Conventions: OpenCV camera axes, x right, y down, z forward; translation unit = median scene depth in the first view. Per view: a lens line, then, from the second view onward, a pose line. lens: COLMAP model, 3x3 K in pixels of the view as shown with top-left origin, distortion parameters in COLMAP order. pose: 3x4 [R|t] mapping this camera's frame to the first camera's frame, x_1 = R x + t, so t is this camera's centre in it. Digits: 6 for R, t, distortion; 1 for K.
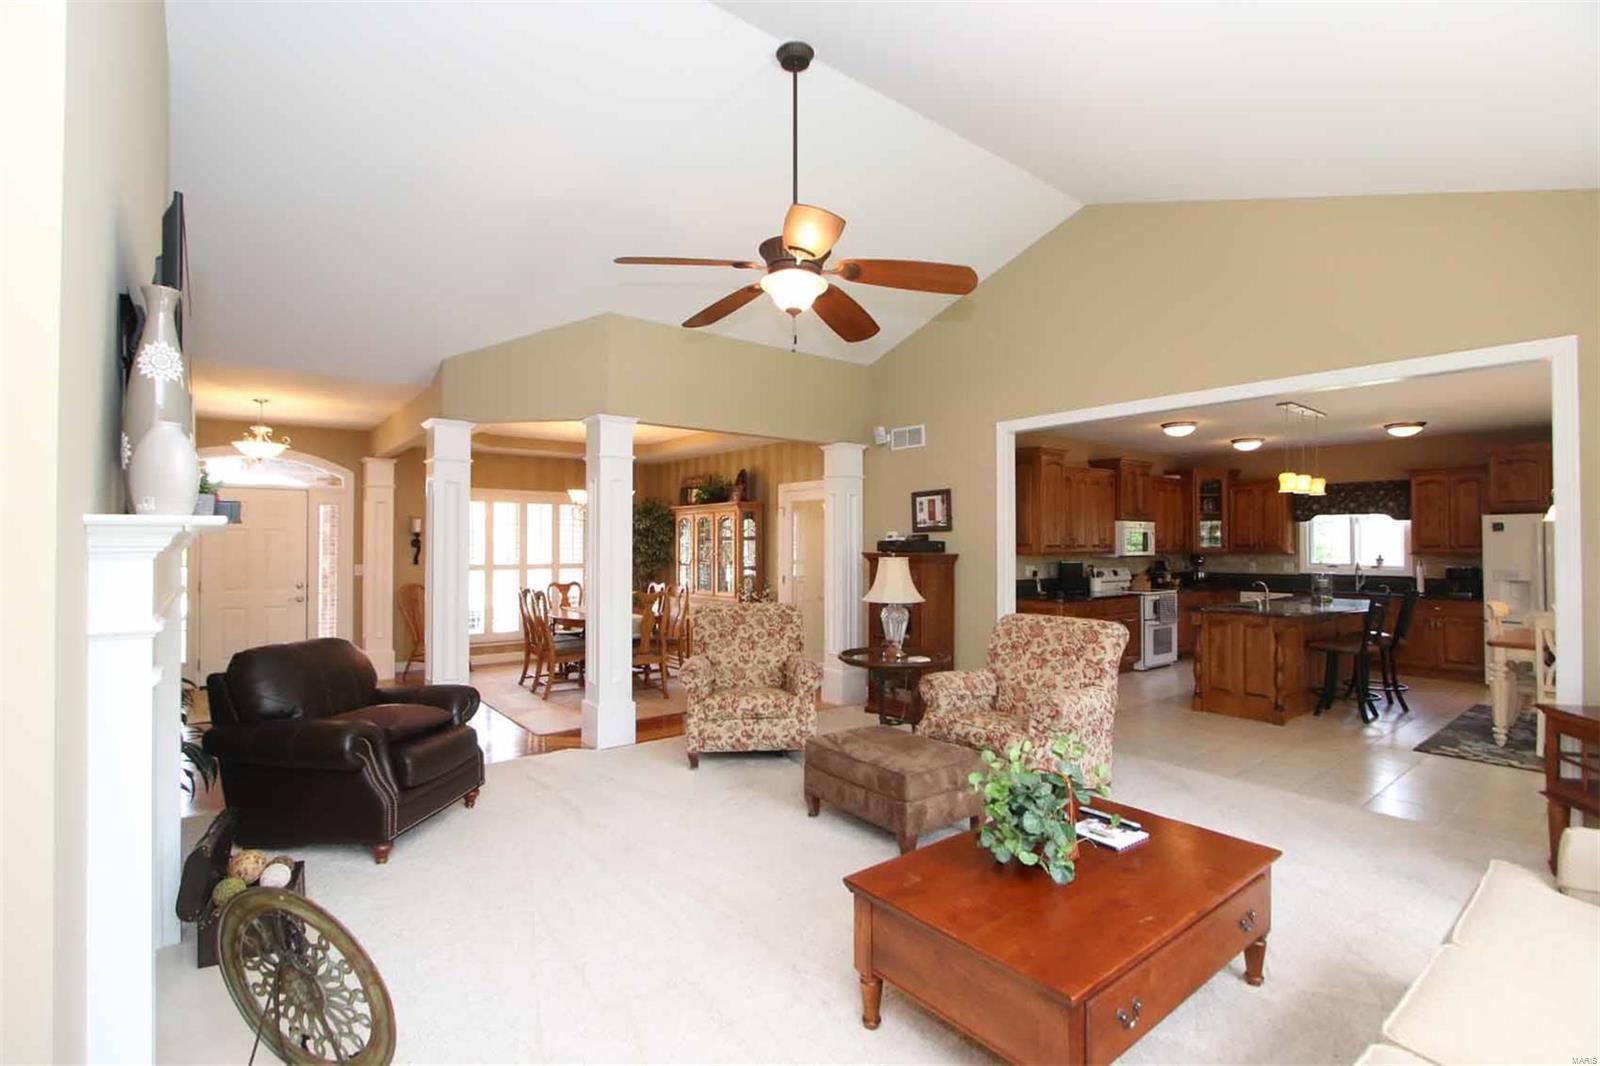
lens RADIAL K [[735.5, 0, 795.0], [0, 735.5, 529.1], [0, 0, 1]] dist [-0.001218, 0.000078]
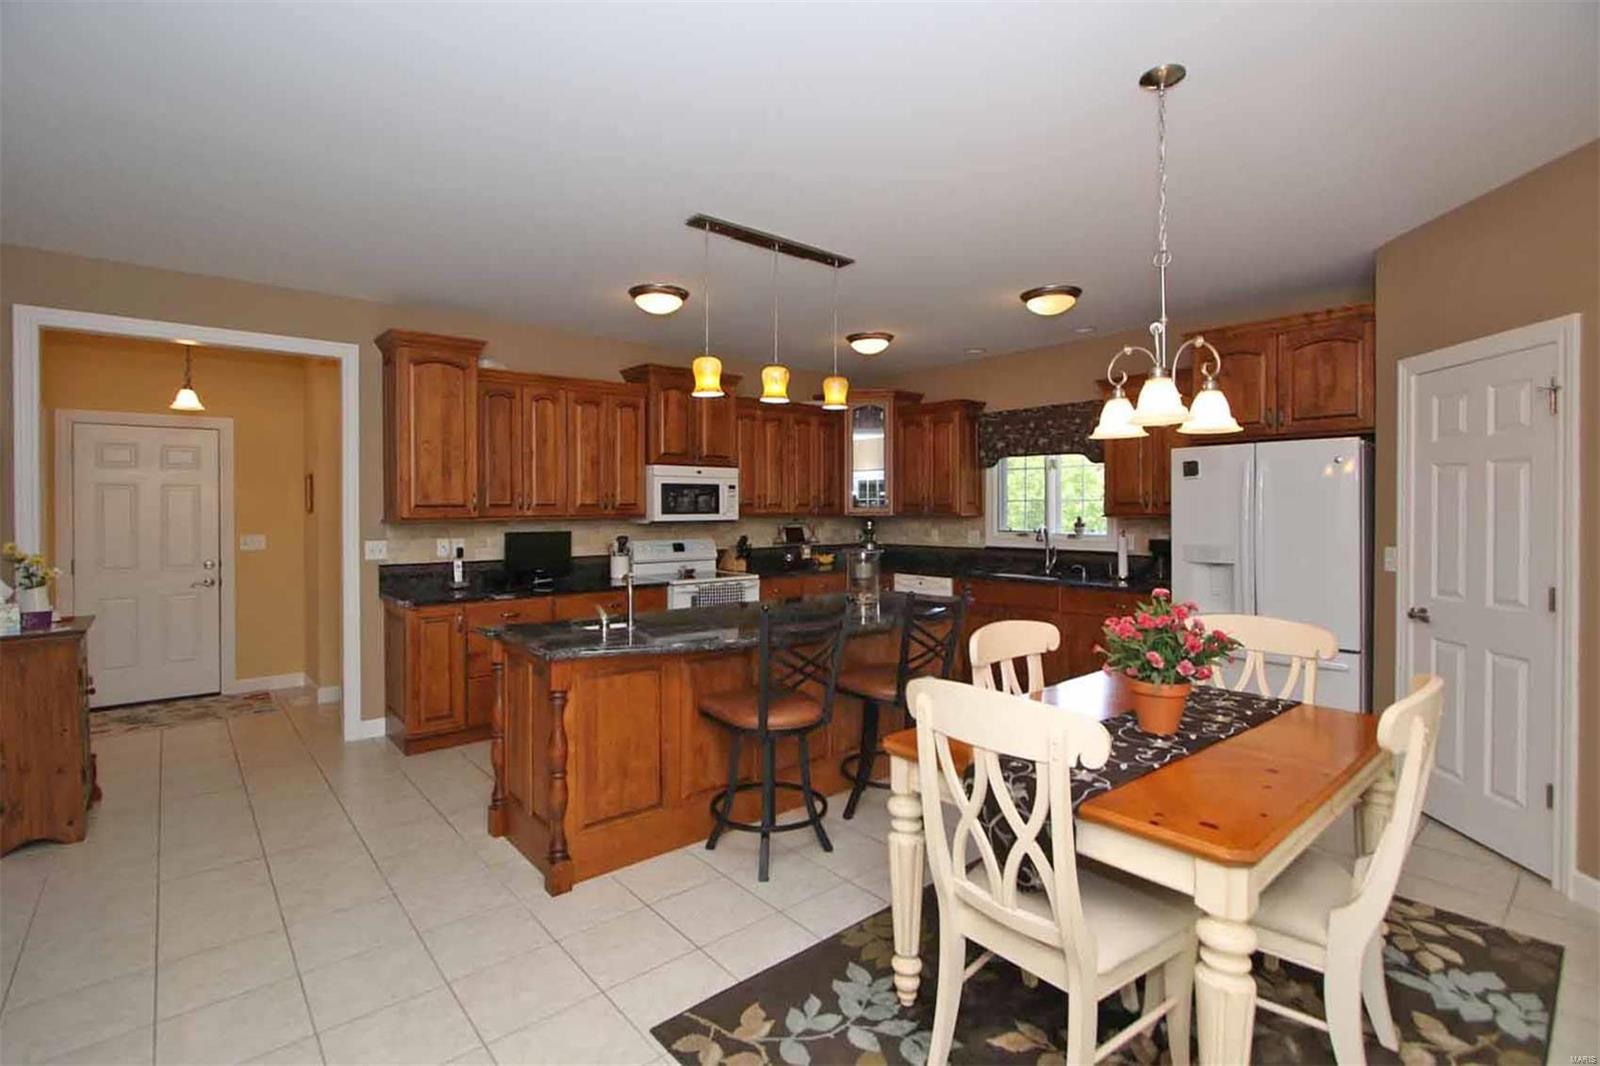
lens RADIAL K [[735.5, 0, 799.7], [0, 735.5, 504.4], [0, 0, 1]] dist [-0.001218, 0.000078]
pose [[0.999418, -0.003123, 0.033966, 0.523476], [0.002502, 0.999829, 0.018299, 0.010776], [-0.034017, -0.018203, 0.999255, 0.361280]]
